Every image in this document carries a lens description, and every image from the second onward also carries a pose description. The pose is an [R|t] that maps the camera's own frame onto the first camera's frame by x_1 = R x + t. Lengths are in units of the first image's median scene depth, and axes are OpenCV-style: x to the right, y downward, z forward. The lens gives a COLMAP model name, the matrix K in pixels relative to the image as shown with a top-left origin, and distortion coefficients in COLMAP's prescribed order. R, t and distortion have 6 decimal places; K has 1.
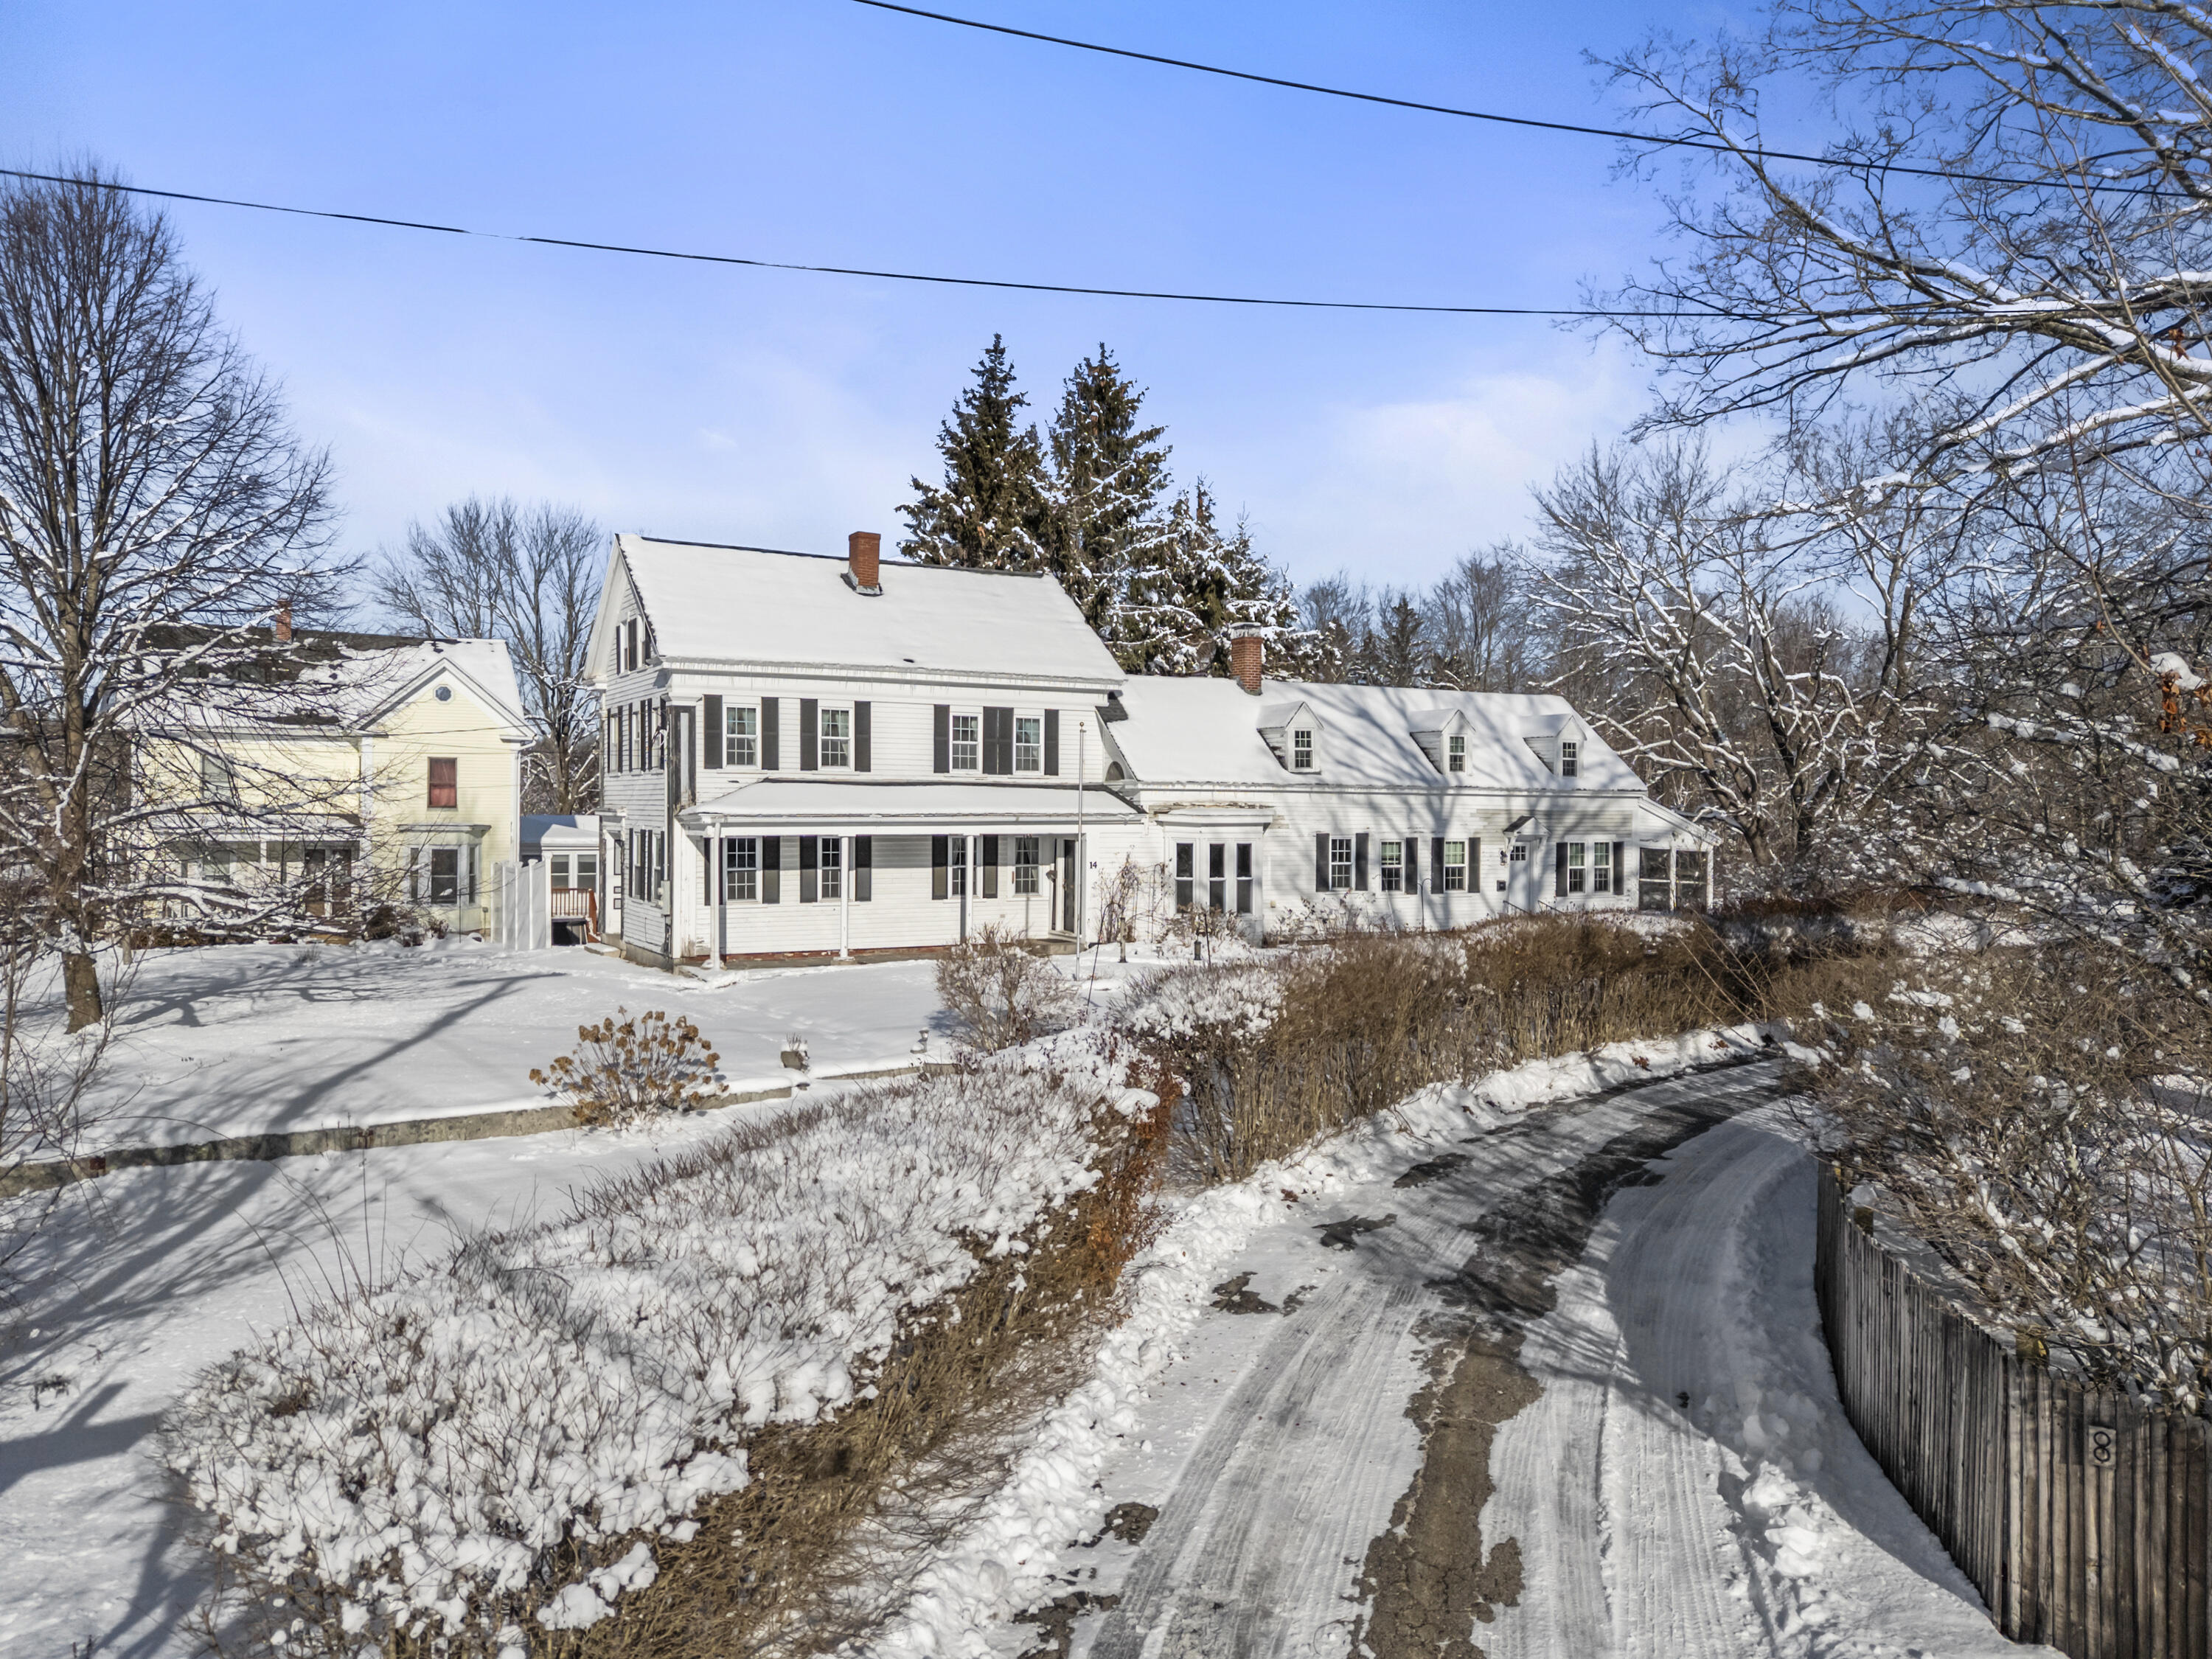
lens RADIAL K [[1613.1, 0, 1064.1], [0, 1613.1, 844.0], [0, 0, 1]] dist [0.198360, -0.226913]
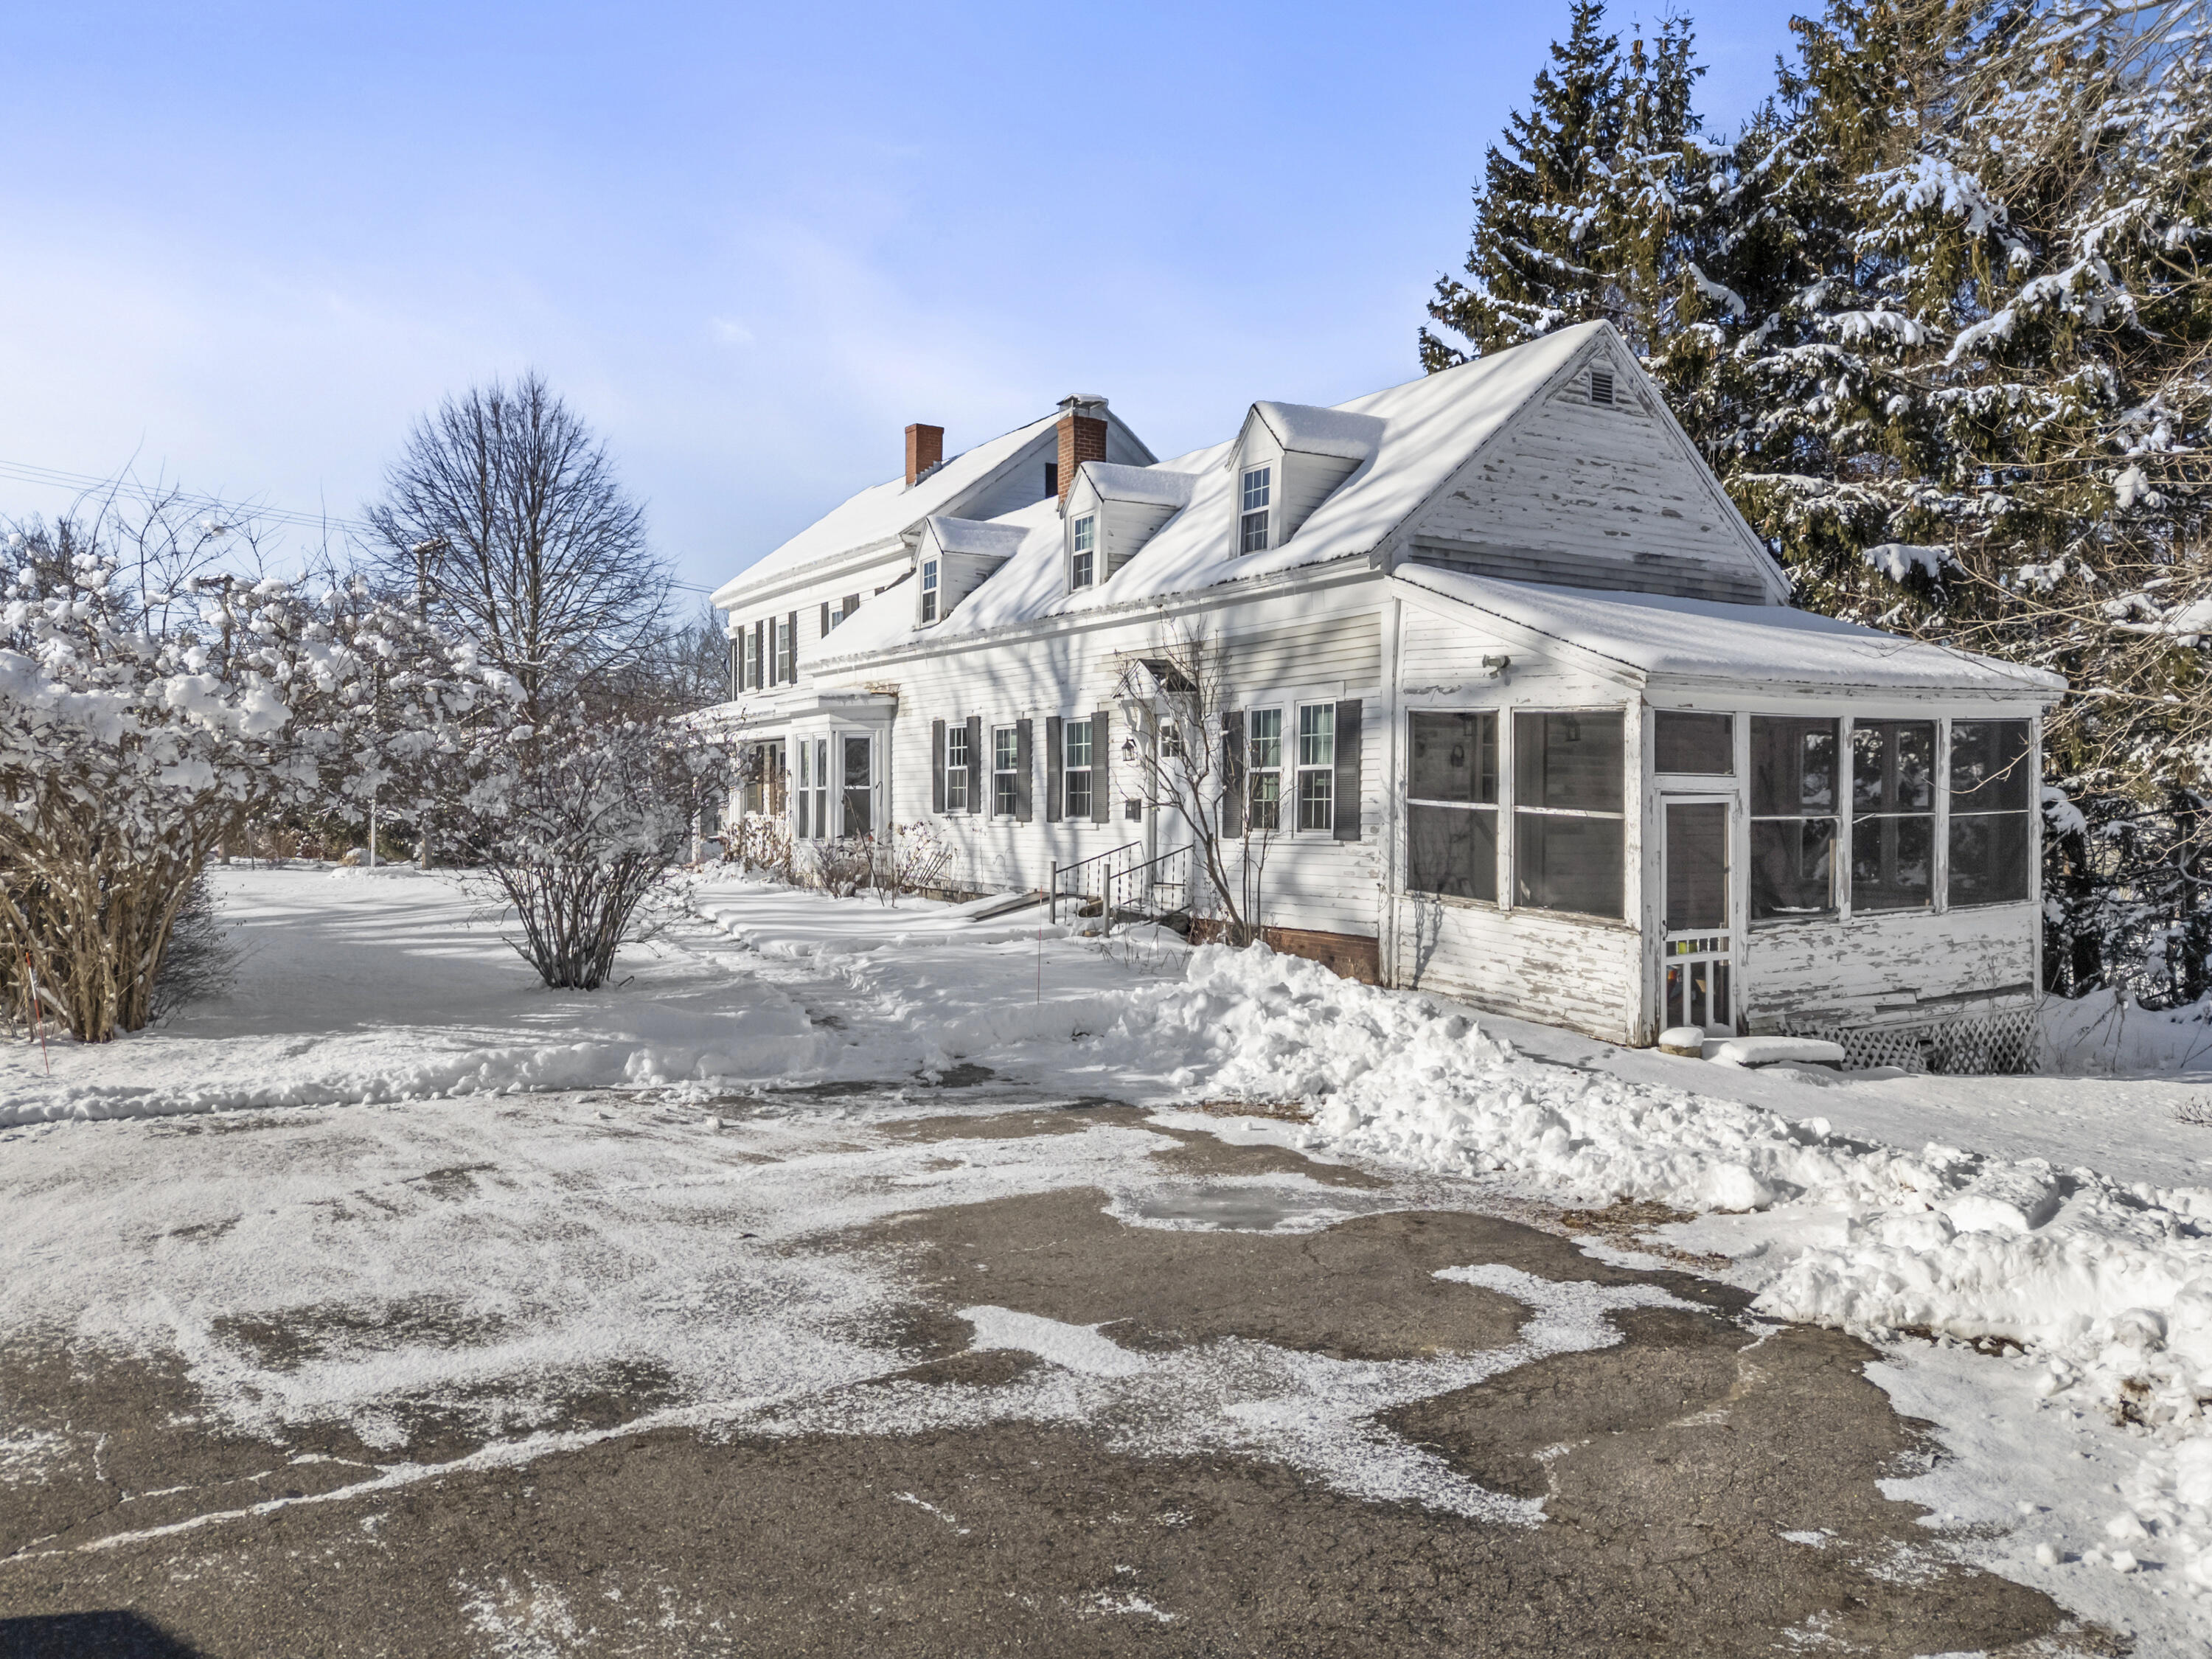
lens RADIAL K [[1569.7, 0, 1106.0], [0, 1569.7, 829.5], [0, 0, 1]] dist [0.051675, -0.032404]
pose [[0.085765, 0.014570, -0.996209, 0.801337], [-0.014402, 0.999807, 0.013383, 0.027868], [0.996211, 0.013200, 0.085958, 1.052555]]
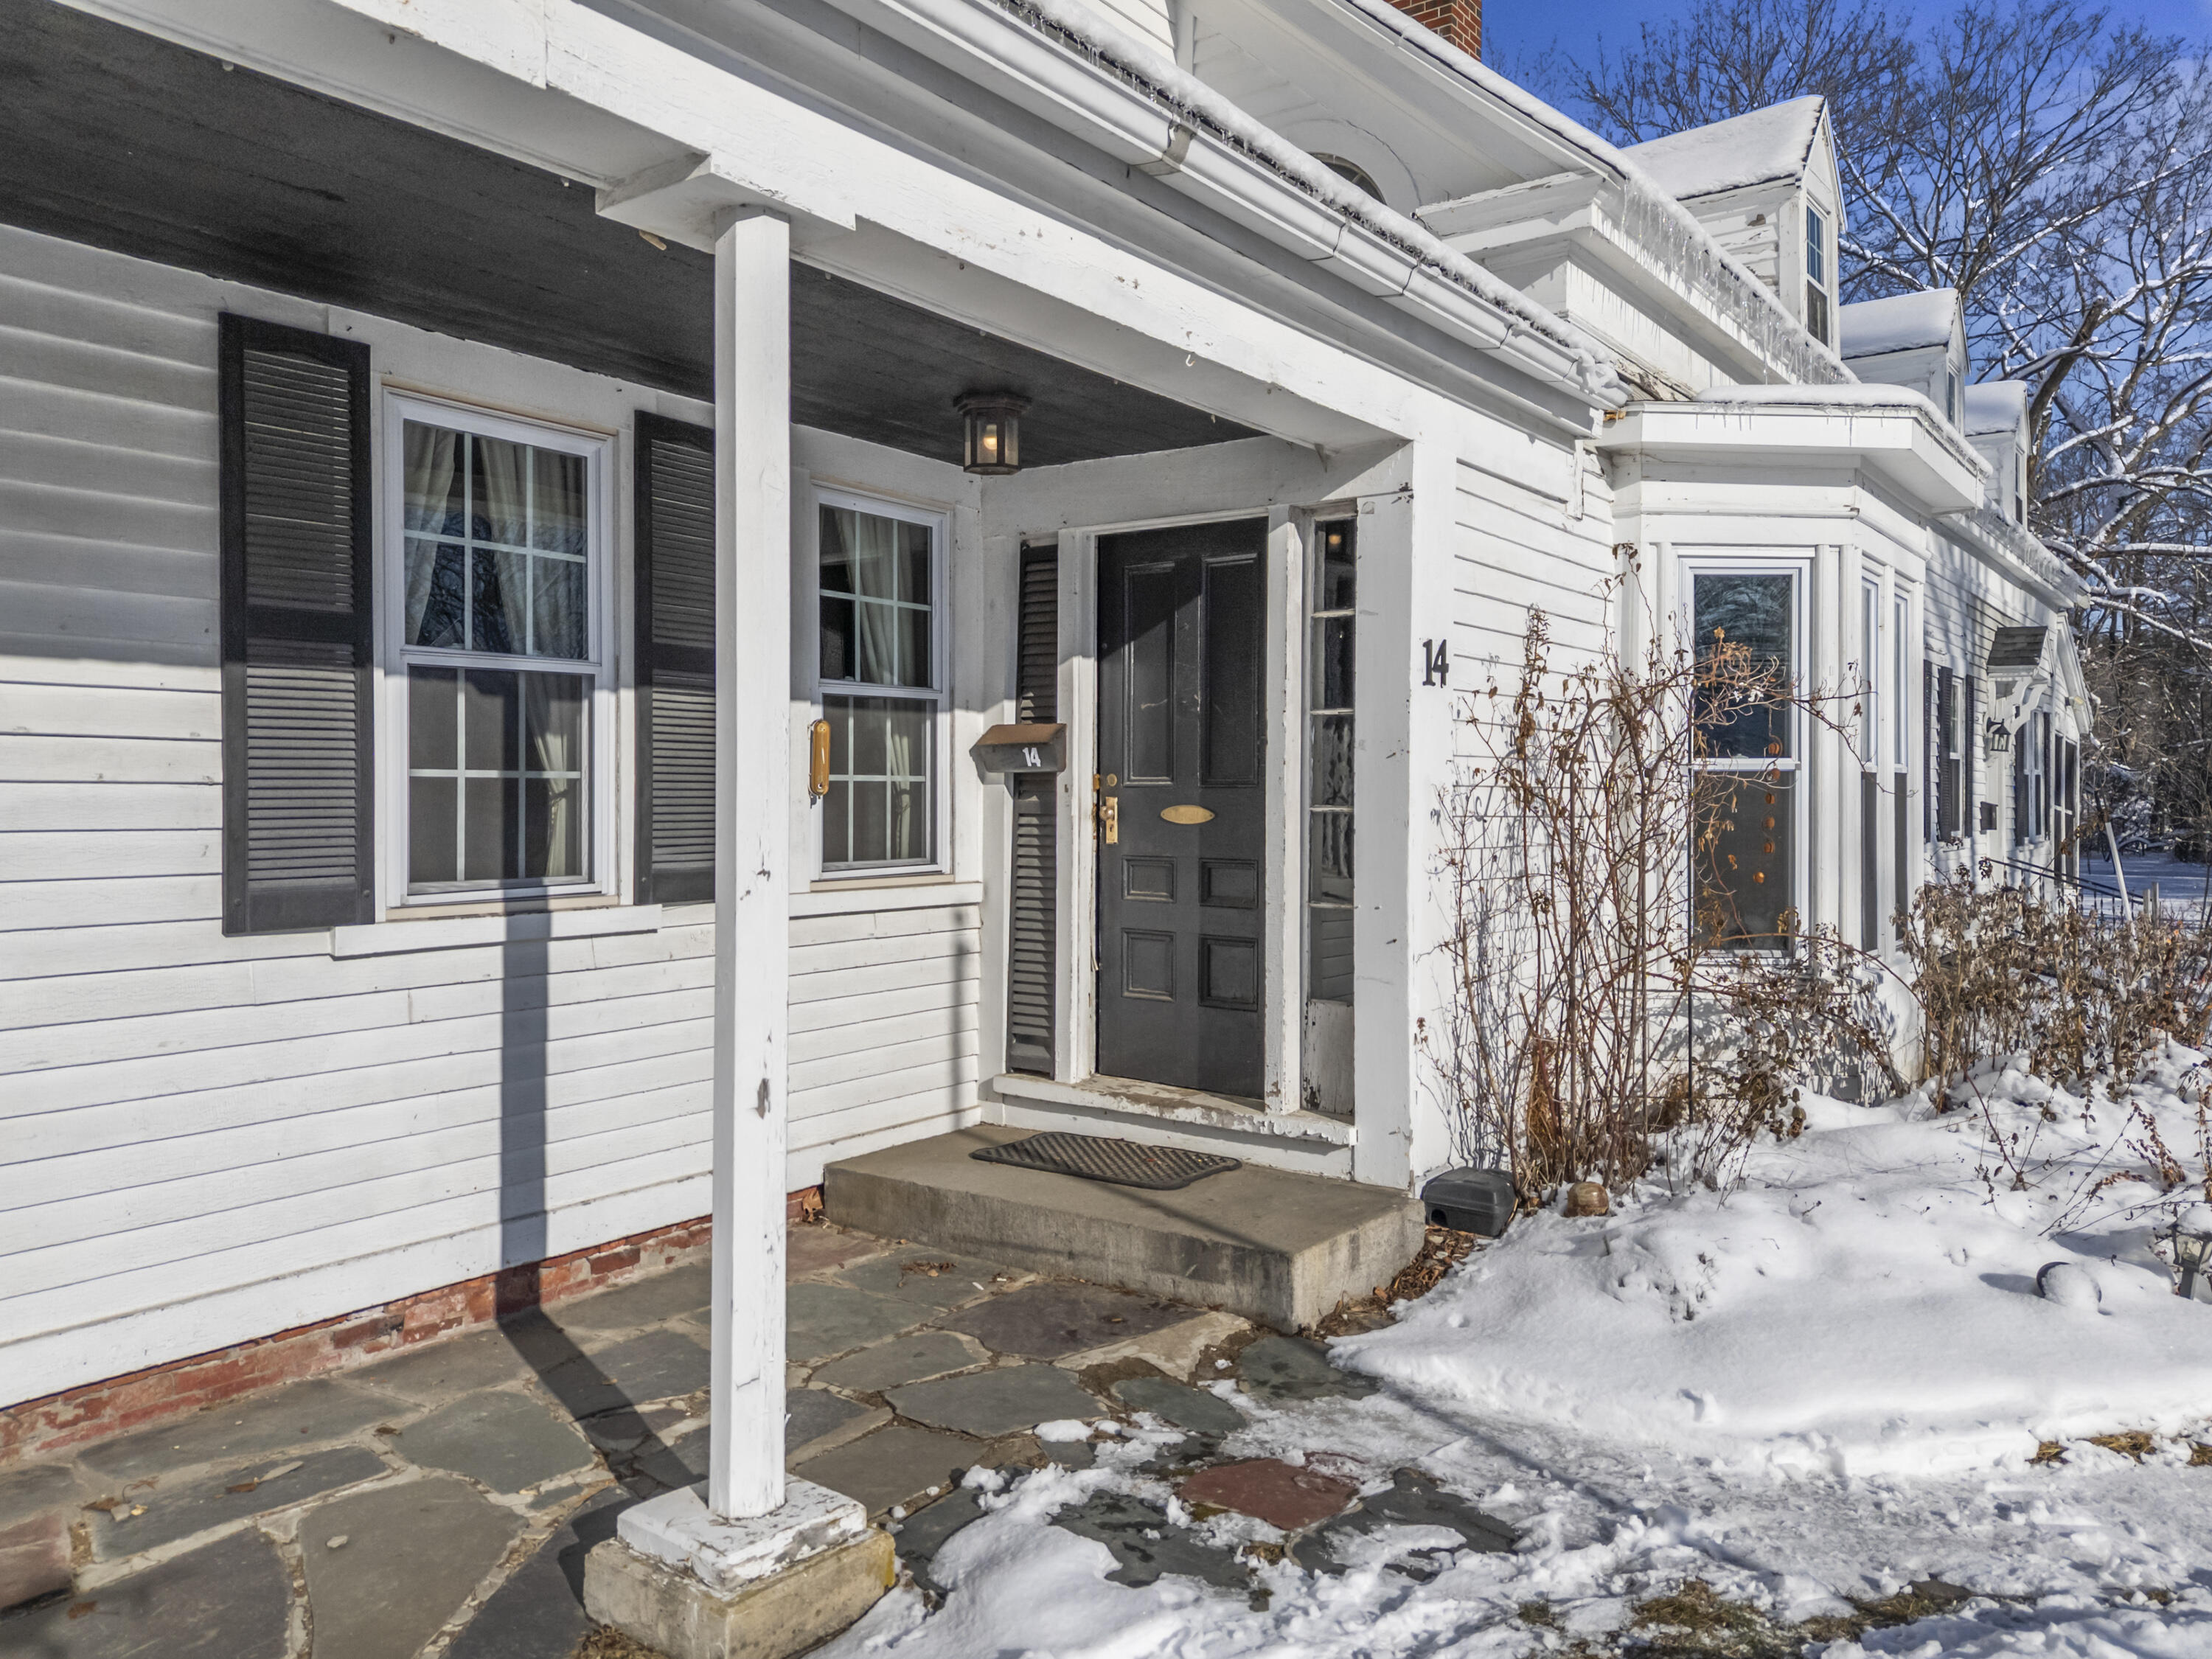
lens RADIAL K [[1632.6, 0, 1098.8], [0, 1632.6, 816.2], [0, 0, 1]] dist [0.055452, -0.052799]
pose [[0.893074, -0.010726, 0.449781, -0.077015], [0.013911, 0.999896, -0.003777, 0.026549], [-0.449694, 0.009630, 0.893131, 0.844768]]
